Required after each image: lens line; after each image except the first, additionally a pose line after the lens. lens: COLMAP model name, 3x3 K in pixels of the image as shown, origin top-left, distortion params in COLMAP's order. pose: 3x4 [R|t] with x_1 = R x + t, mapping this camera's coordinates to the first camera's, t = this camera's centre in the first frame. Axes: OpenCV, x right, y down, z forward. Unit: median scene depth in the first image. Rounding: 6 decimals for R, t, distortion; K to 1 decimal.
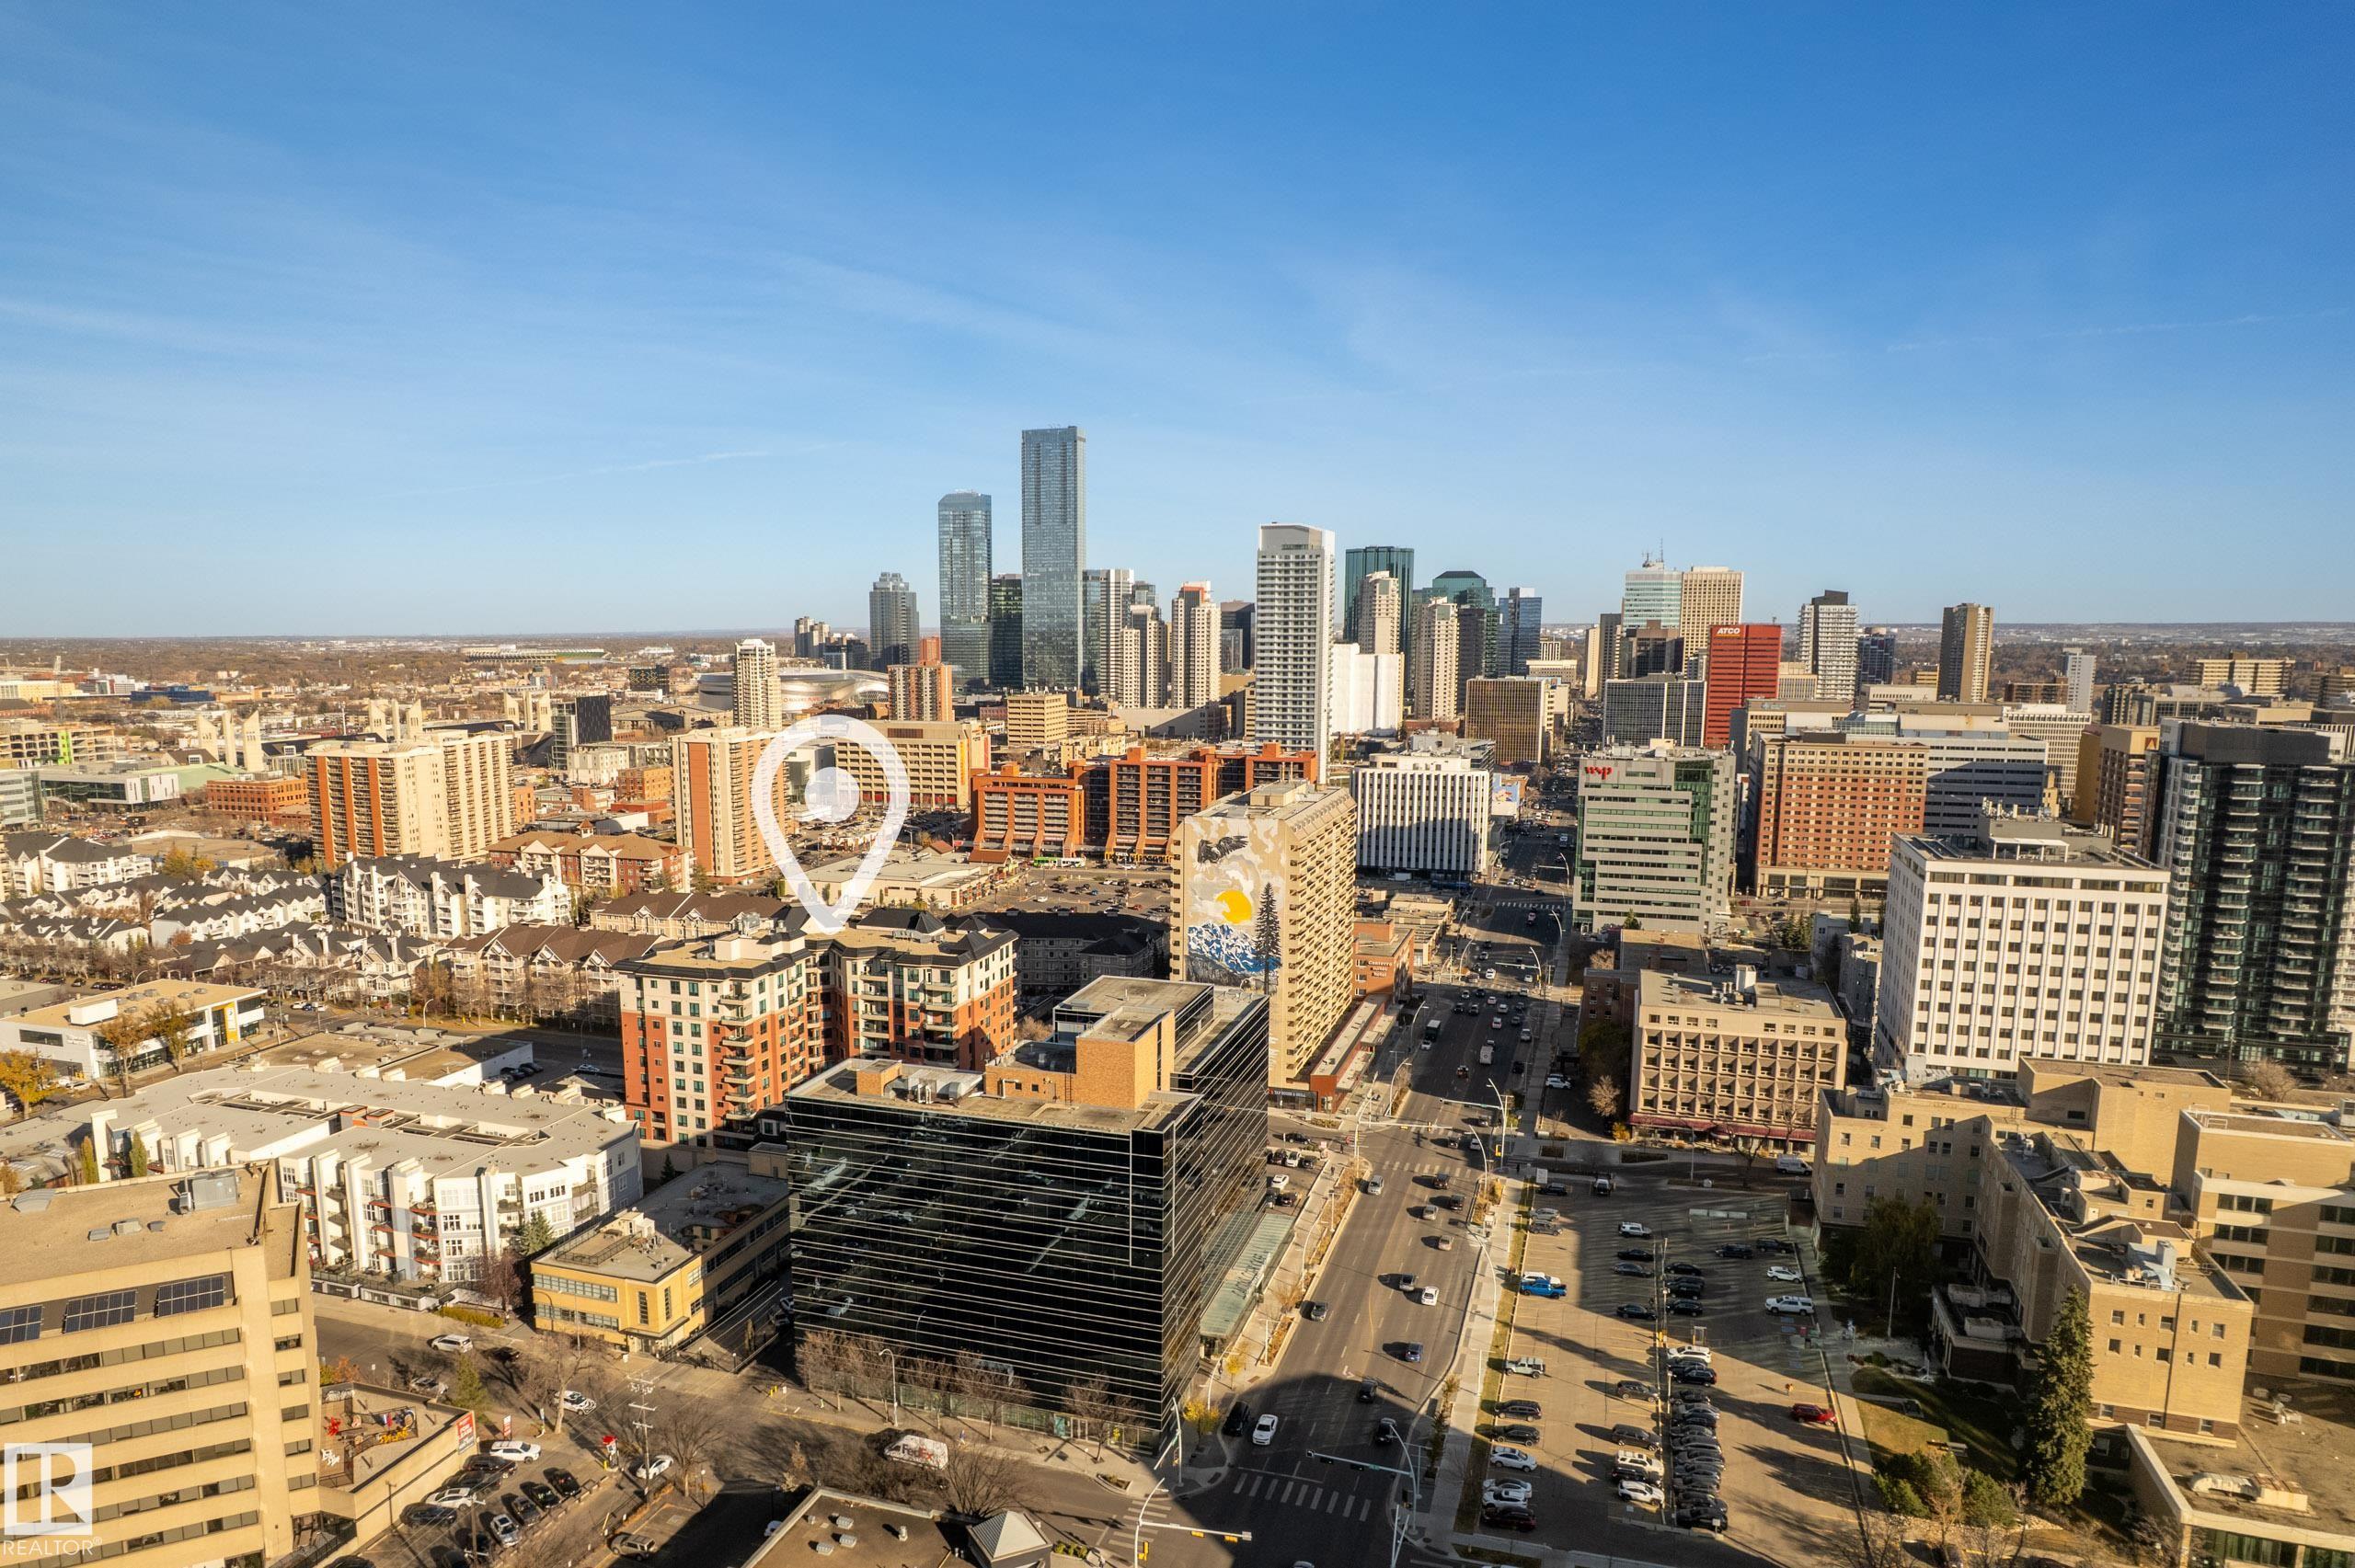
lens RADIAL K [[1452.1, 0, 1168.7], [0, 1452.1, 838.7], [0, 0, 1]] dist [-0.044246, 0.020087]
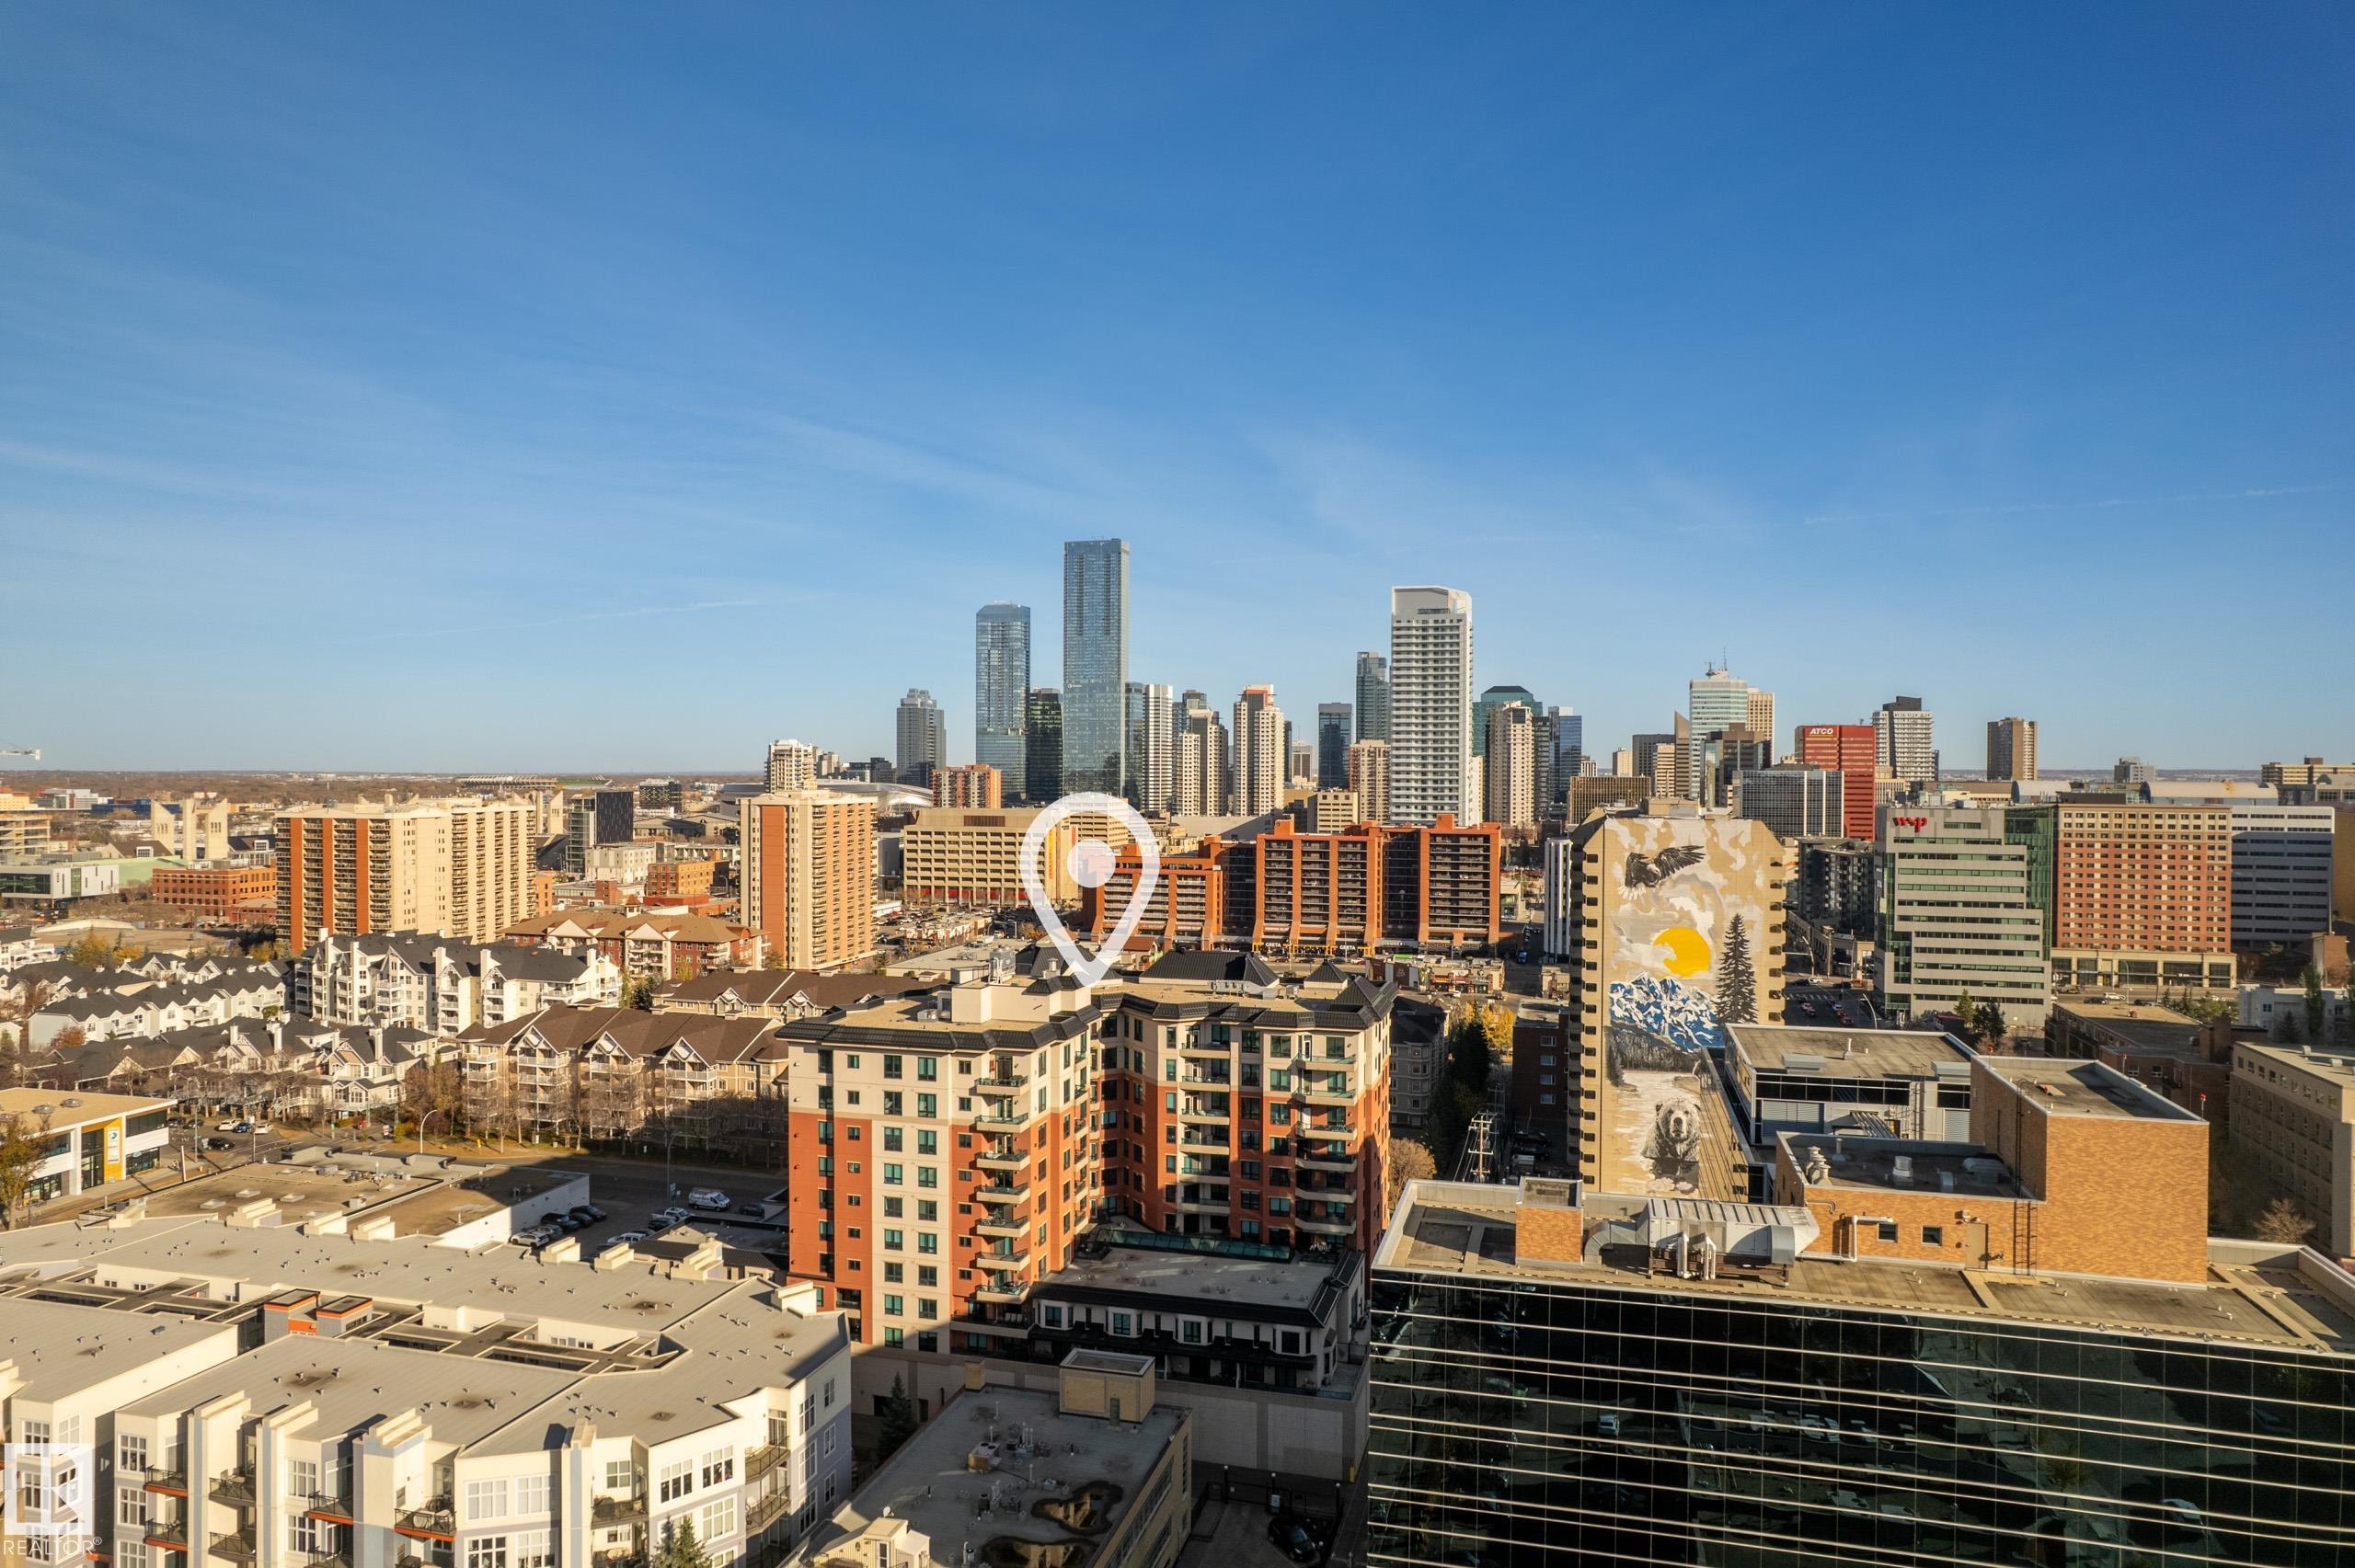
lens RADIAL K [[1411.7, 0, 1243.7], [0, 1411.7, 780.7], [0, 0, 1]] dist [-0.048191, 0.032977]
pose [[0.998122, 0.003652, 0.061140, -0.136395], [0.004789, 0.990511, -0.137347, 0.039026], [-0.061062, 0.137382, 0.988634, 0.243042]]
